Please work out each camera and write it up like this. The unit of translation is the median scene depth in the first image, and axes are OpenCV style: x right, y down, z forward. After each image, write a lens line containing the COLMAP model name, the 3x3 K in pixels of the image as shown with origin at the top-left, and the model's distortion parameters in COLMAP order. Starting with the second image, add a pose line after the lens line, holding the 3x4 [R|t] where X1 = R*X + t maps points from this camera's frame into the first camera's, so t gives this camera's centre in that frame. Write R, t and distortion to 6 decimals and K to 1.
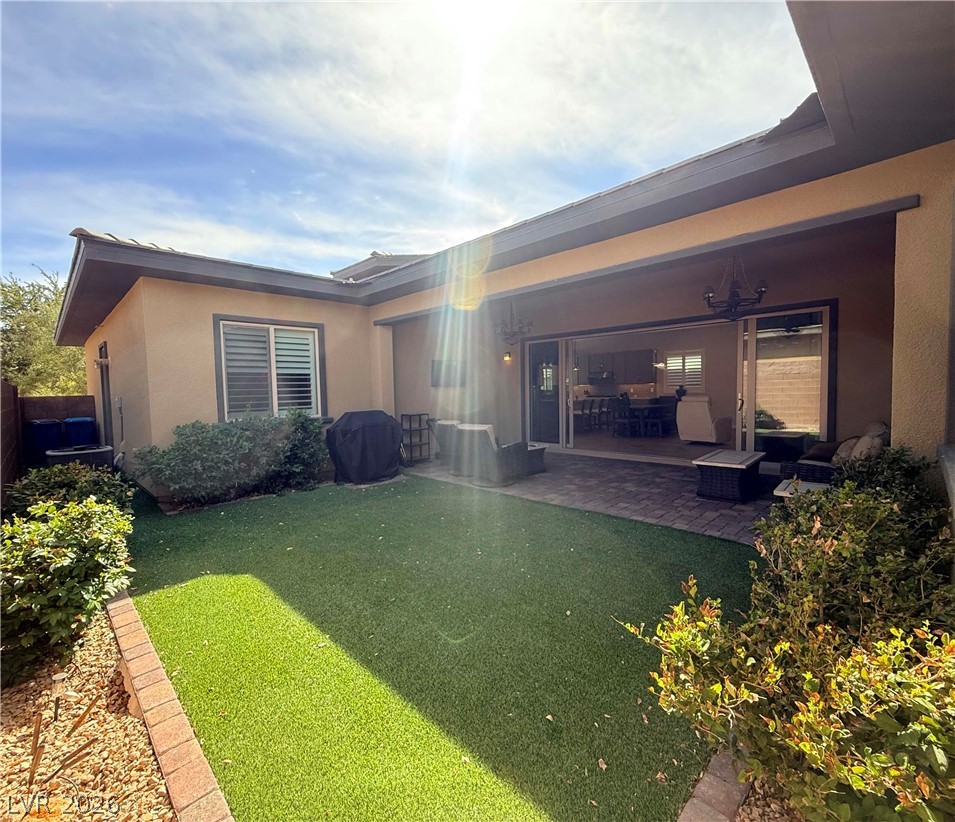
lens RADIAL K [[439.5, 0, 477.6], [0, 439.5, 412.3], [0, 0, 1]] dist [0.000039, -0.000002]
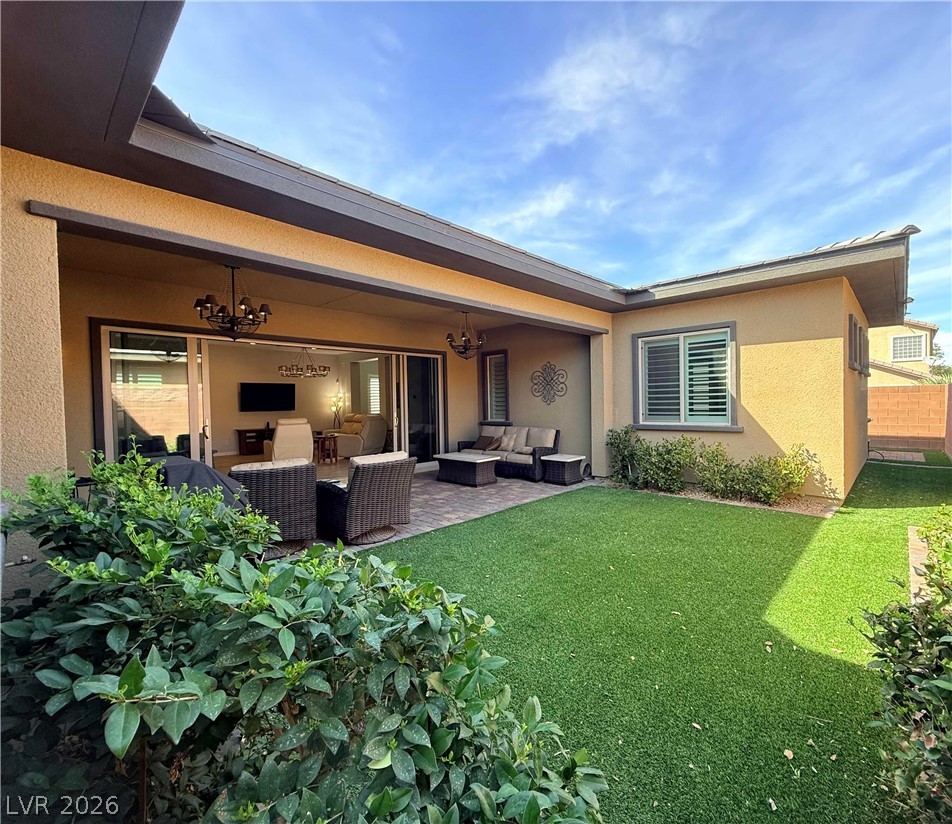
lens RADIAL K [[438.2, 0, 476.1], [0, 438.2, 411.7], [0, 0, 1]] dist [0.000039, -0.000002]
pose [[0.013771, 0.037822, -0.999190, 0.581906], [-0.035166, 0.998684, 0.037318, -0.034450], [0.999287, 0.034624, 0.015083, 0.509298]]
